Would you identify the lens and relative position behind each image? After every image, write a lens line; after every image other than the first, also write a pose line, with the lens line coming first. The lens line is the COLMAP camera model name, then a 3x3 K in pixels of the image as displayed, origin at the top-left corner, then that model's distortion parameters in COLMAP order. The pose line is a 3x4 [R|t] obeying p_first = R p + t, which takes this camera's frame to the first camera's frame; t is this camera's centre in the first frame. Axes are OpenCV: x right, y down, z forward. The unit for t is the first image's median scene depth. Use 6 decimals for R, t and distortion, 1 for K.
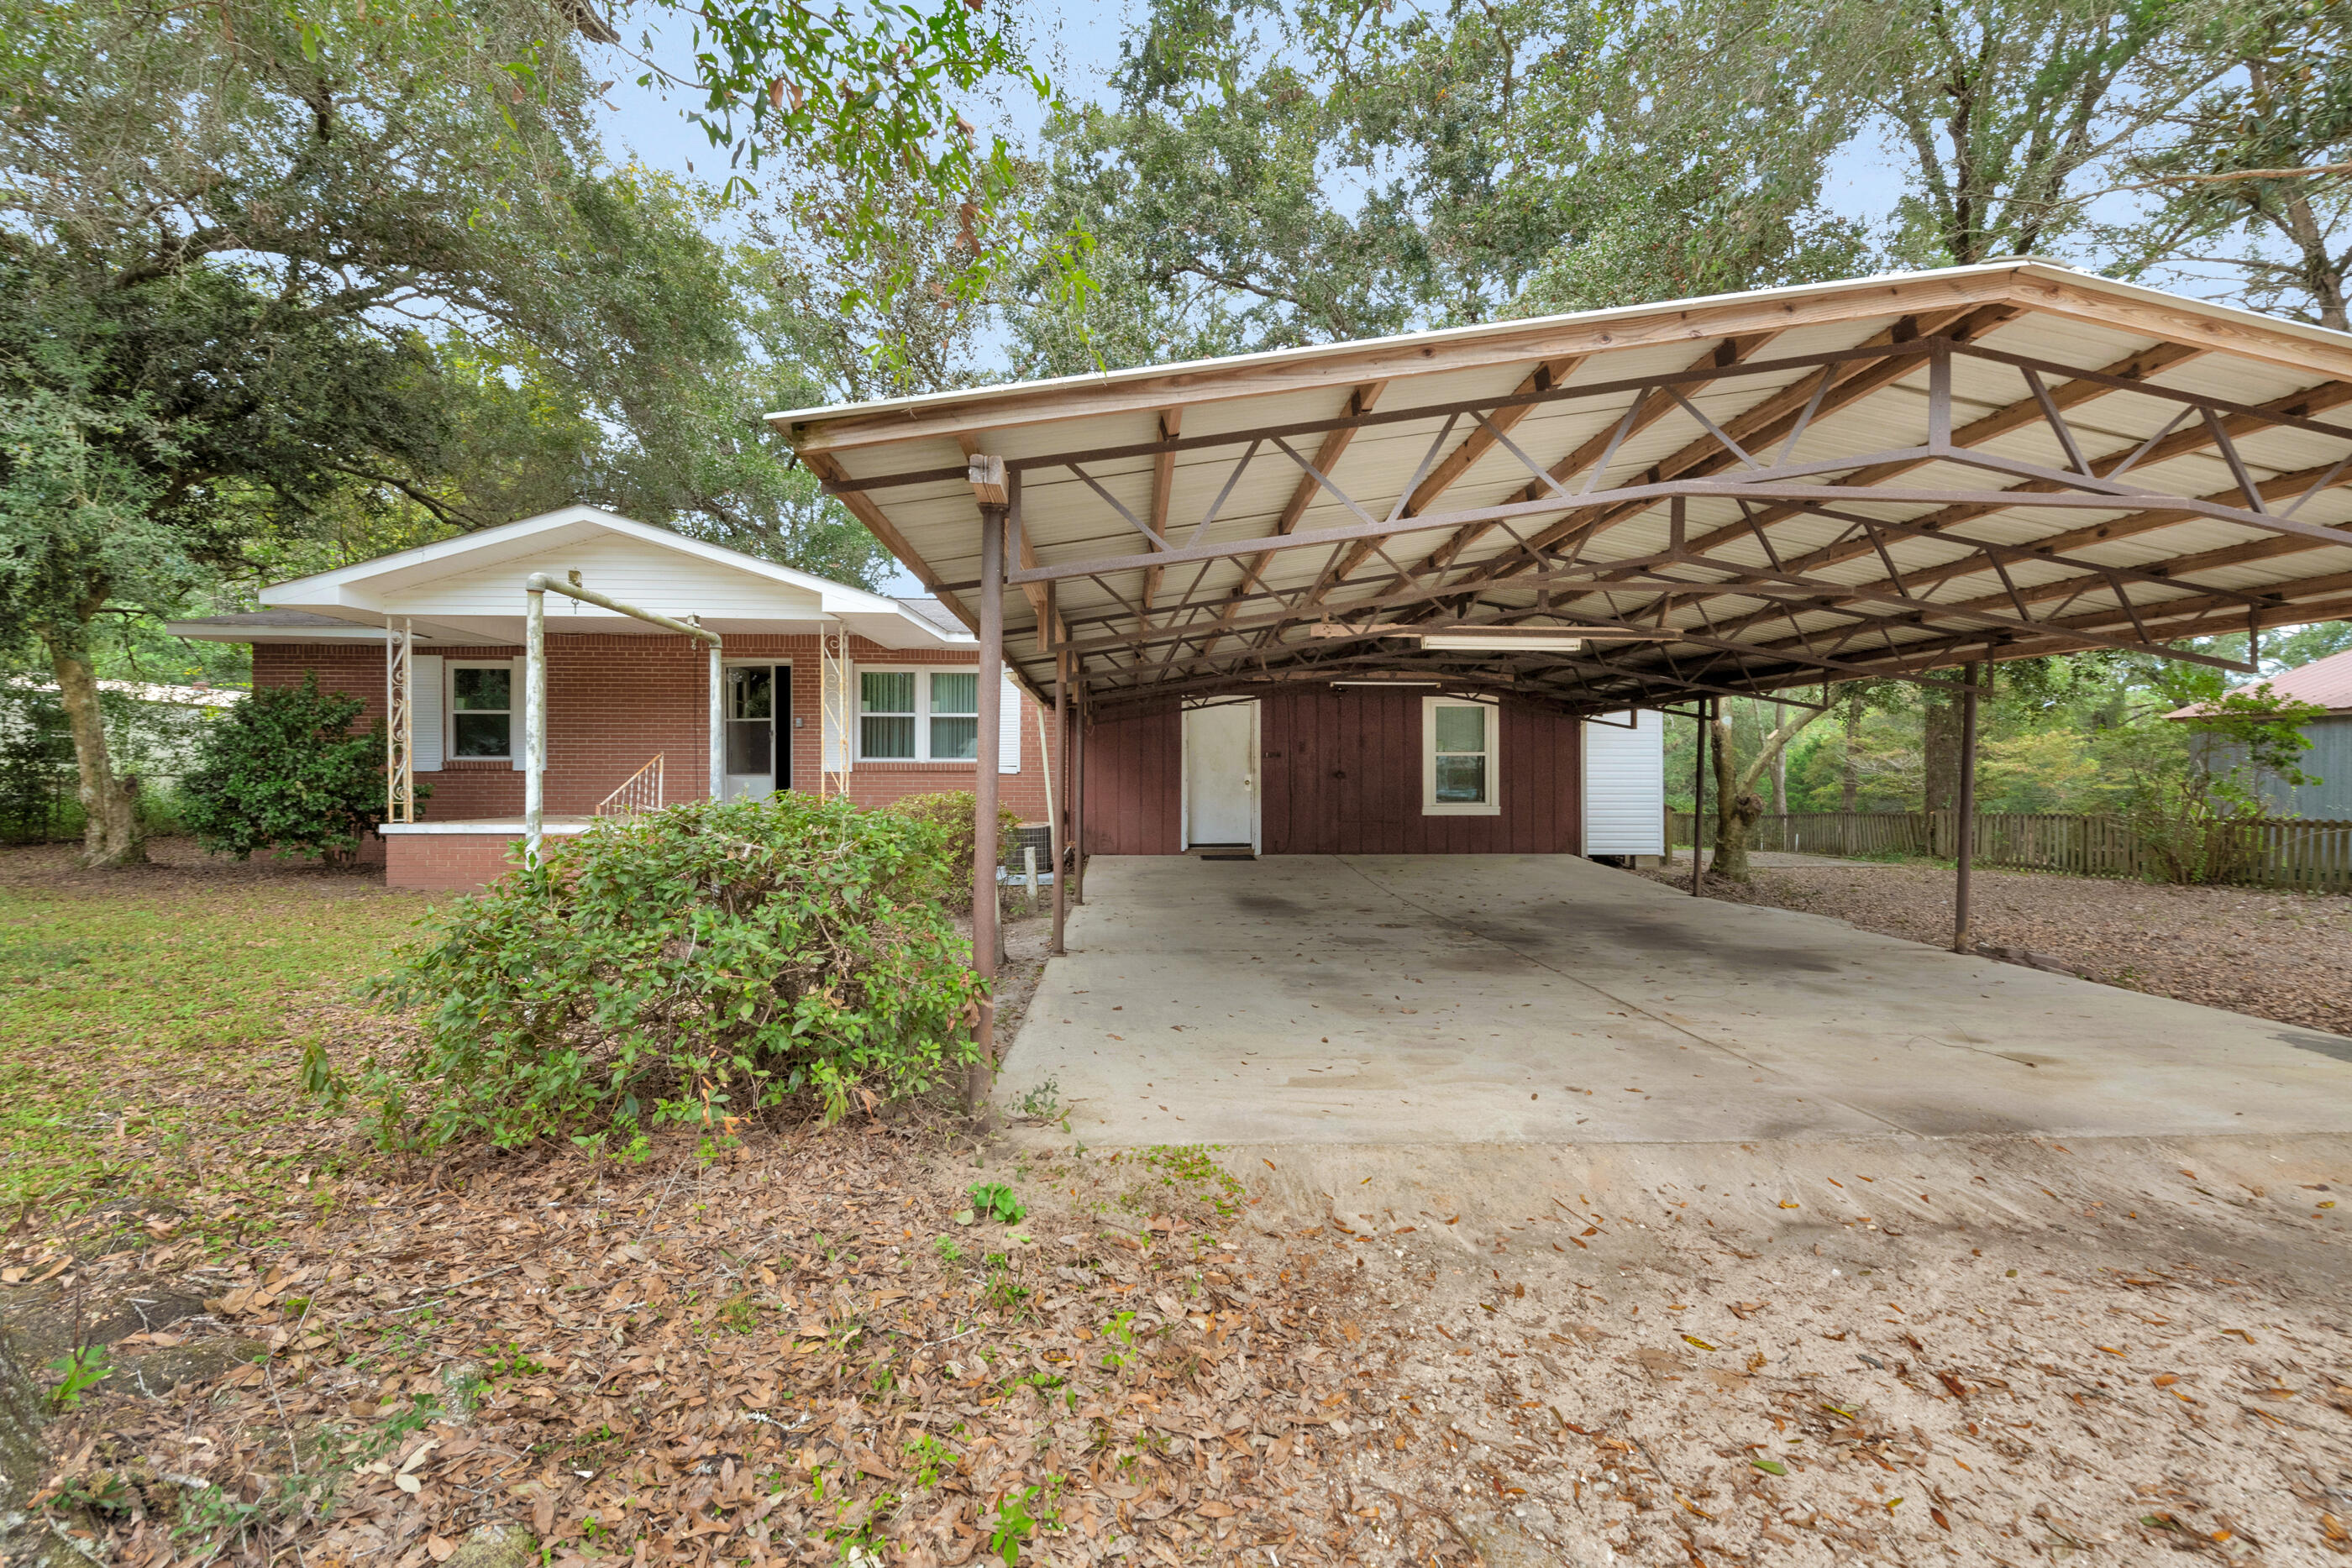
lens RADIAL K [[941.6, 0, 1180.1], [0, 941.6, 792.2], [0, 0, 1]] dist [0.006006, -0.000804]
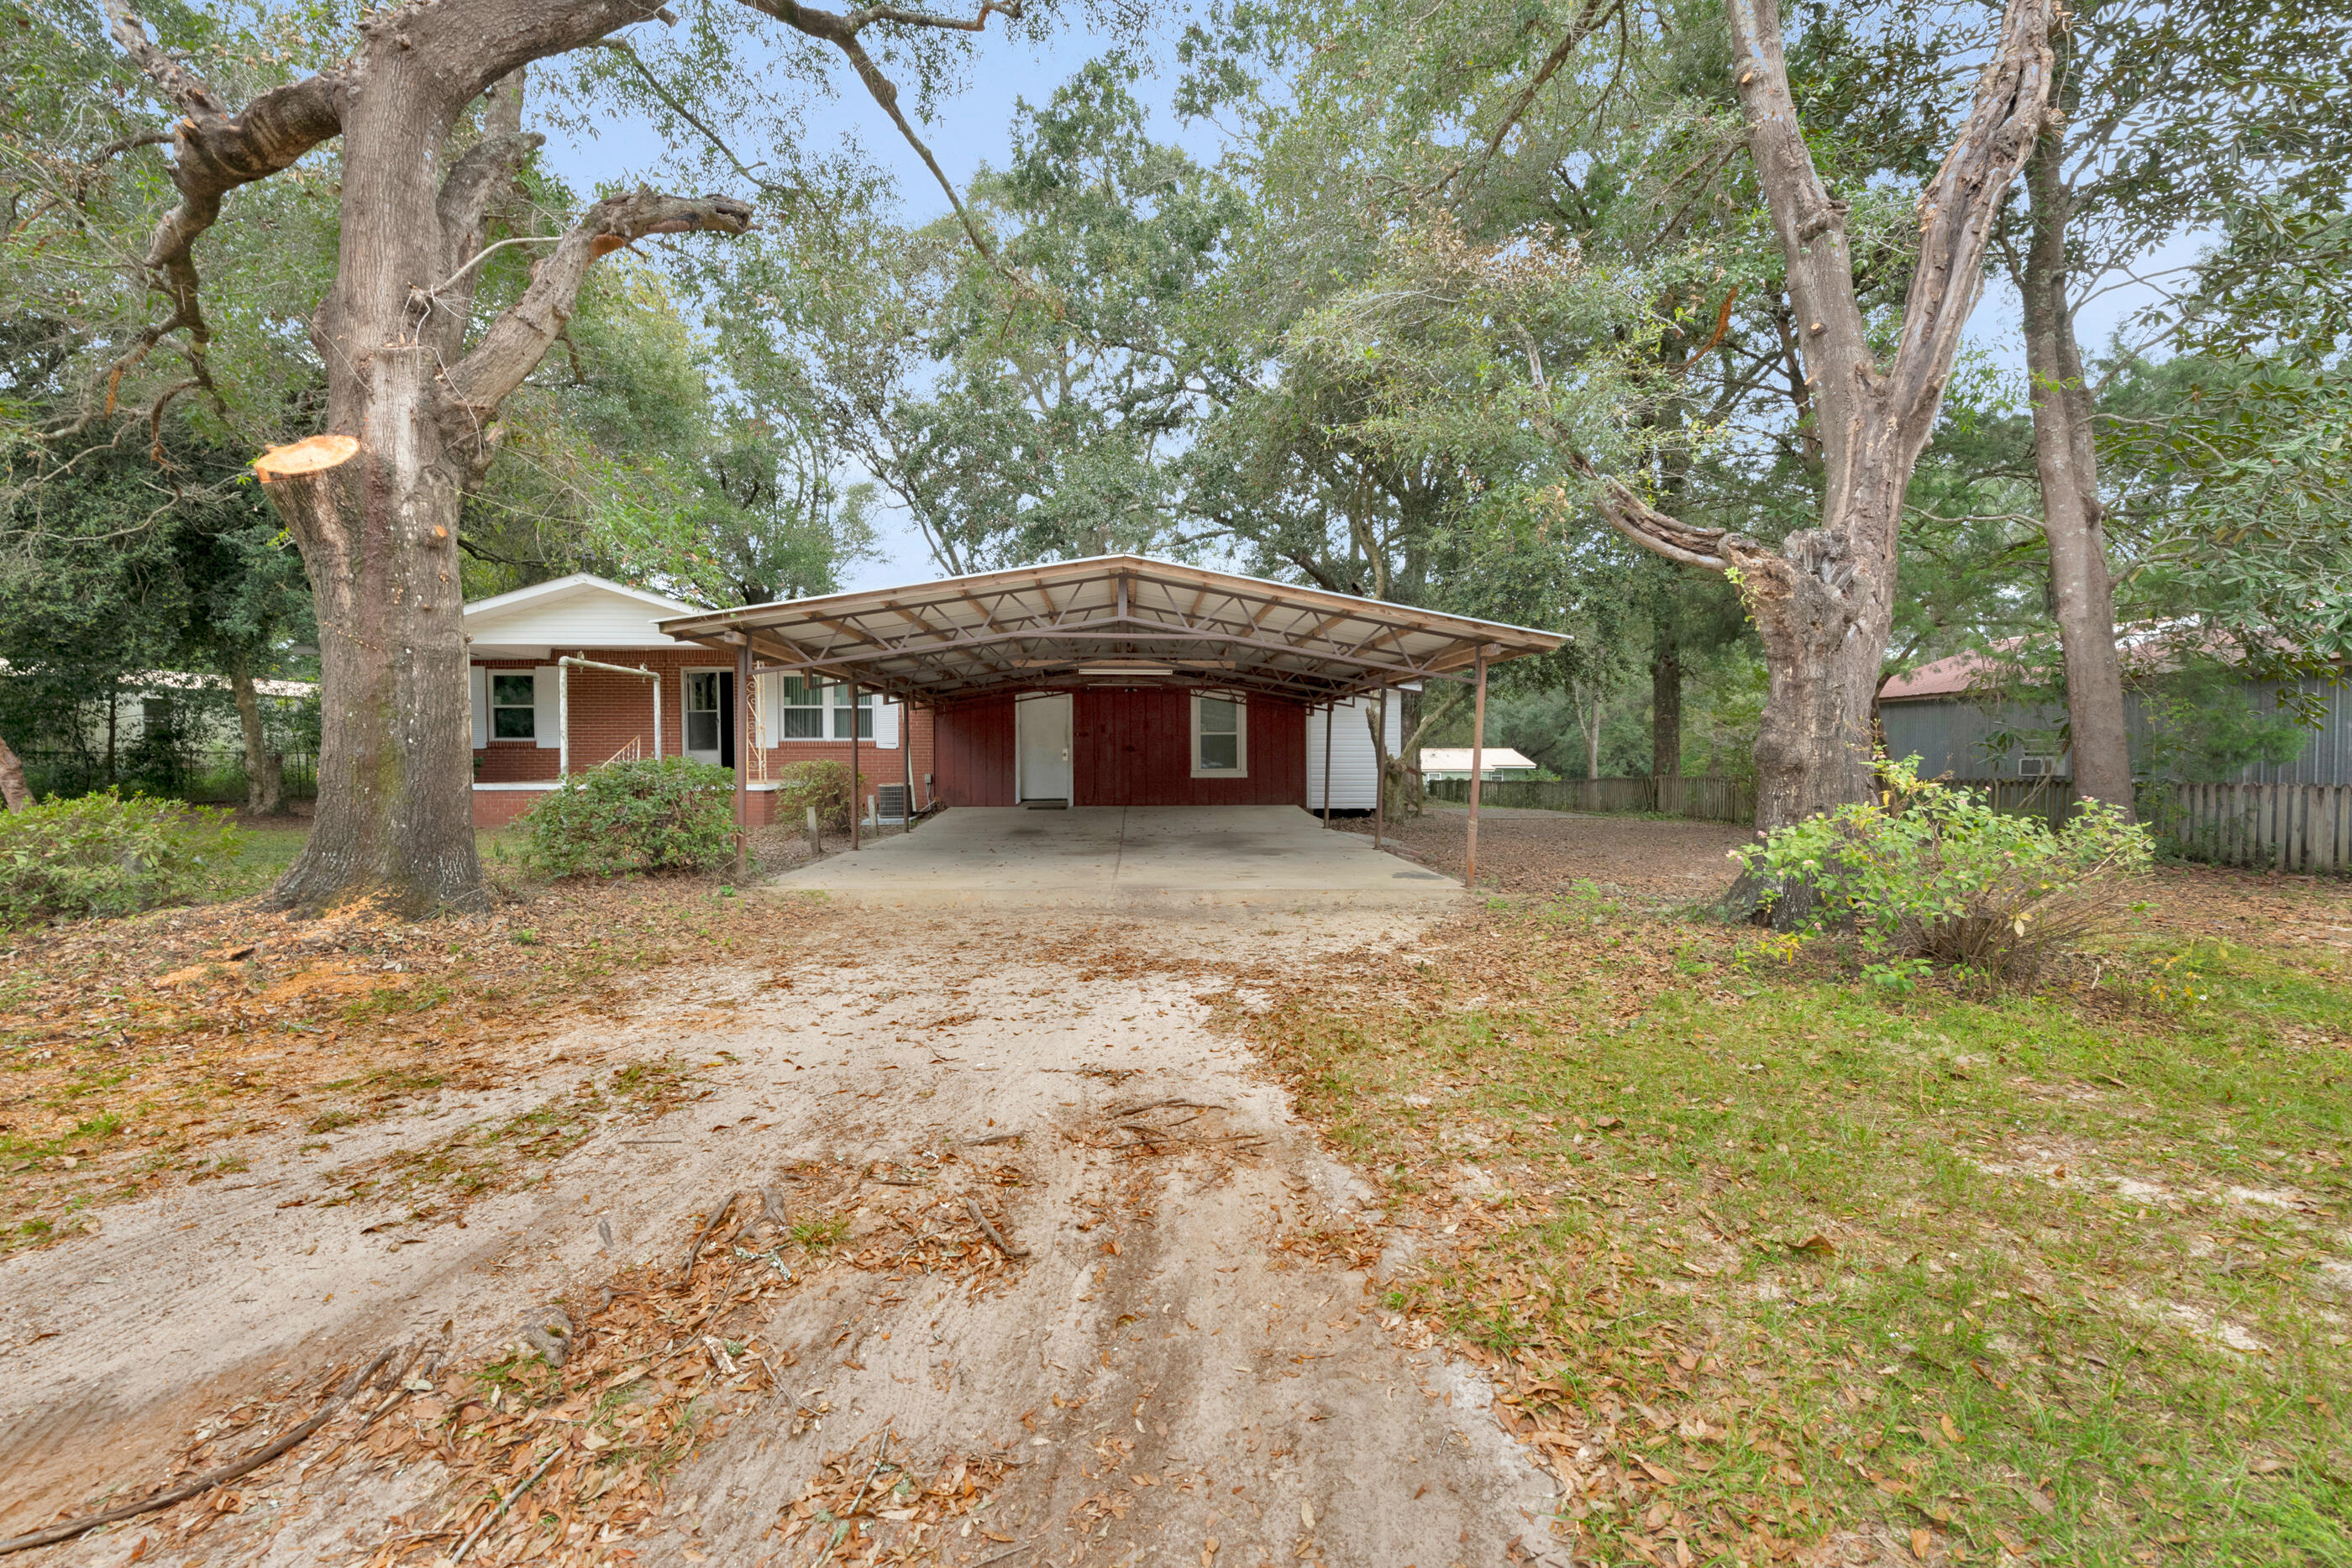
lens RADIAL K [[941.6, 0, 1166.5], [0, 941.6, 763.7], [0, 0, 1]] dist [0.006006, -0.000804]
pose [[0.999973, -0.003966, -0.006114, 0.305458], [0.003967, 0.999992, 0.000283, 0.005022], [0.006113, -0.000307, 0.999981, -0.520685]]
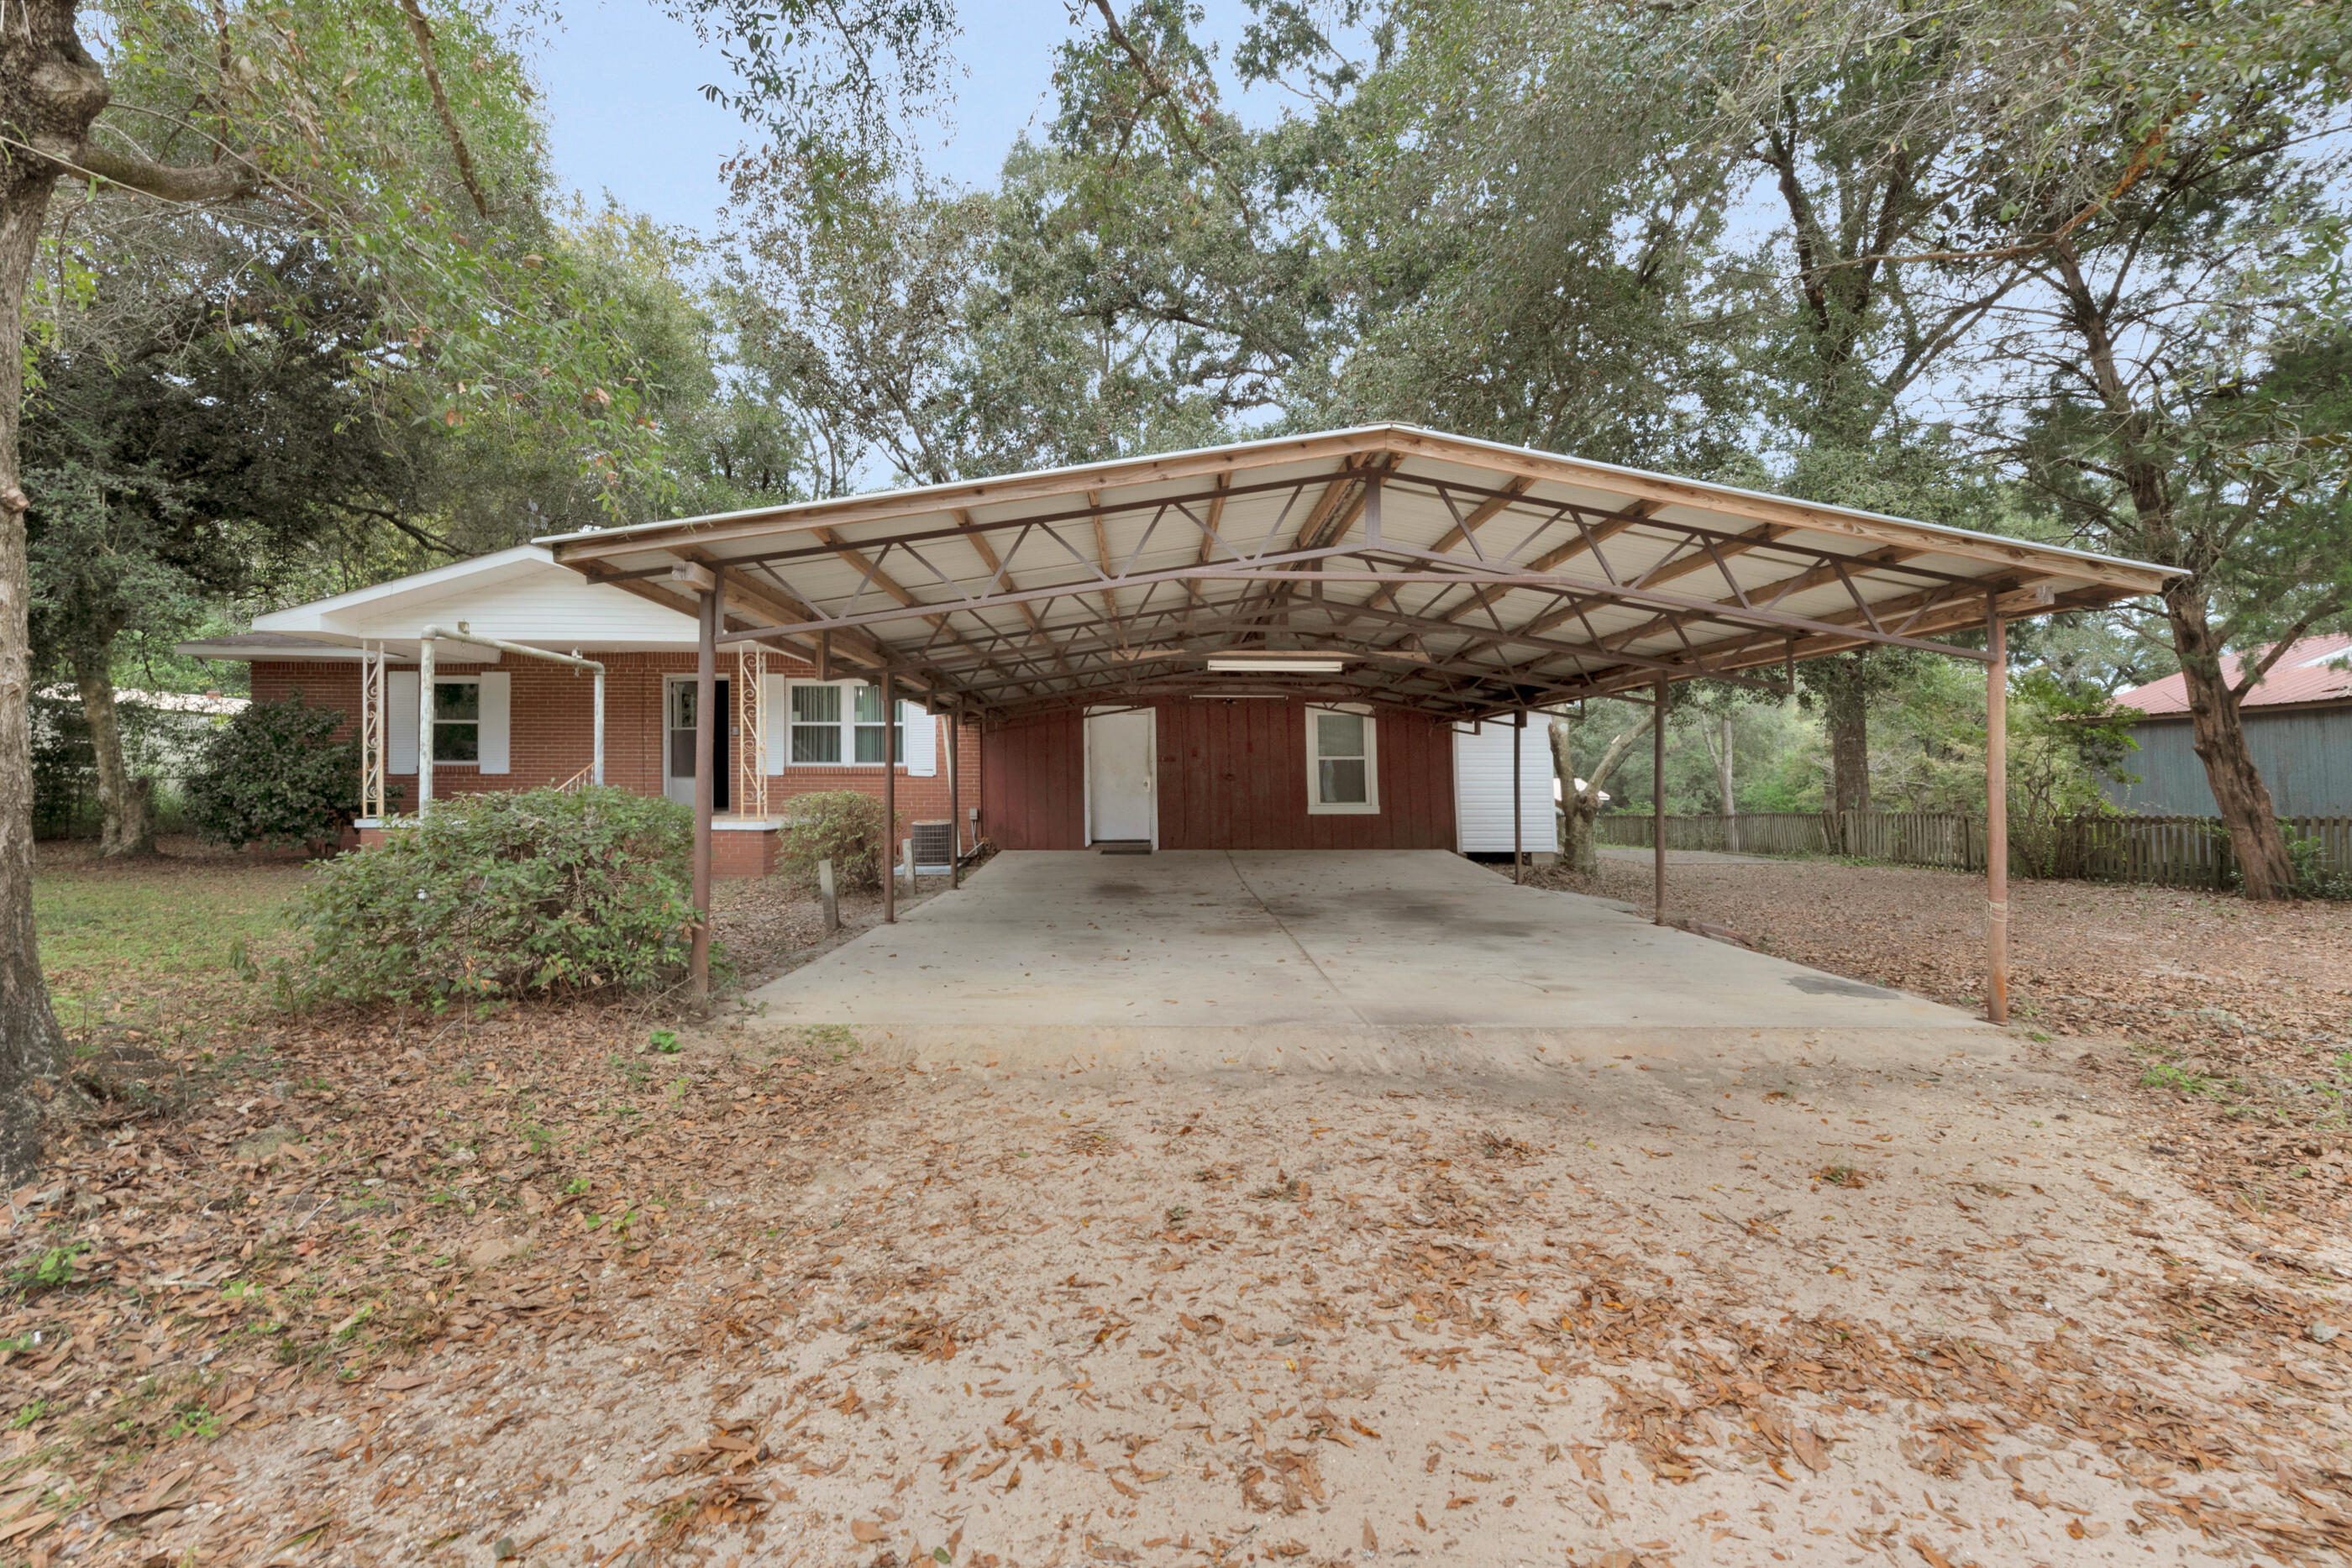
lens RADIAL K [[941.6, 0, 1175.2], [0, 941.6, 786.5], [0, 0, 1]] dist [0.006006, -0.000804]
pose [[0.999929, -0.000130, -0.011882, 0.156676], [-0.000001, 0.999940, -0.010997, 0.006033], [0.011883, 0.010996, 0.999869, -0.132305]]
